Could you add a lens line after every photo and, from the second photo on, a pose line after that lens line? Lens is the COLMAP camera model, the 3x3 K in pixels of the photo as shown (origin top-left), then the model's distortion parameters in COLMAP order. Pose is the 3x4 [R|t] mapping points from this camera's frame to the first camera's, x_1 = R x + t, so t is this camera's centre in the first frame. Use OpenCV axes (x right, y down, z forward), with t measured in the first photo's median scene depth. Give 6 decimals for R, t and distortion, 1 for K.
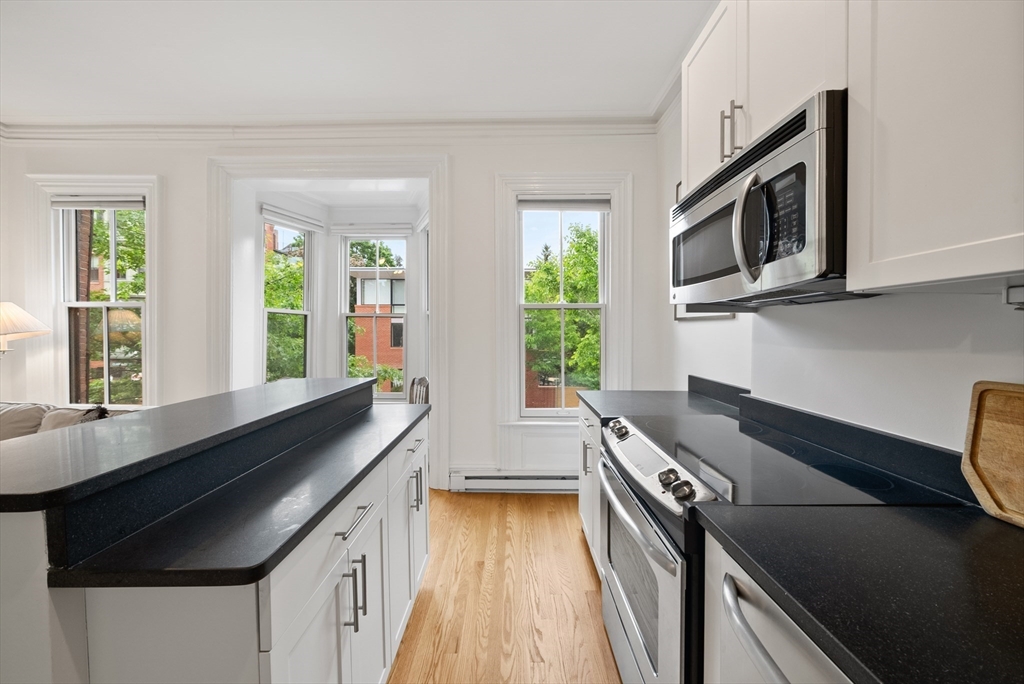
lens RADIAL K [[354.1, 0, 514.5], [0, 354.1, 333.4], [0, 0, 1]] dist [-0.001301, 0.000003]
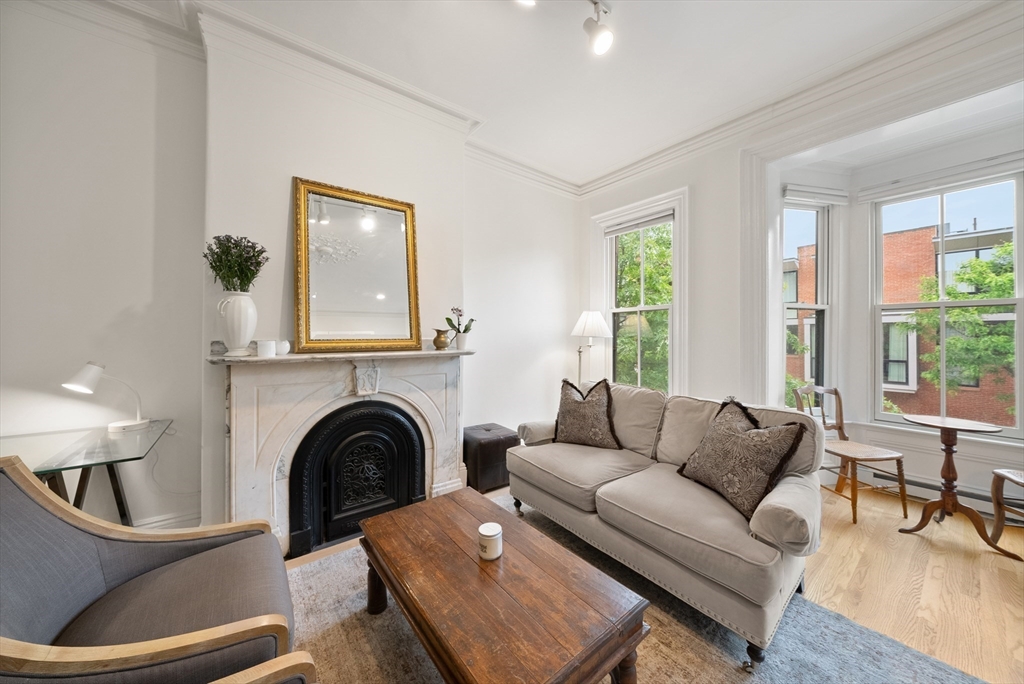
lens RADIAL K [[354.1, 0, 511.3], [0, 354.1, 334.4], [0, 0, 1]] dist [-0.001301, 0.000003]
pose [[0.610605, -0.003086, -0.791930, -0.470235], [-0.002841, 0.999977, -0.006088, 0.014251], [0.791931, 0.005967, 0.610582, -0.080139]]
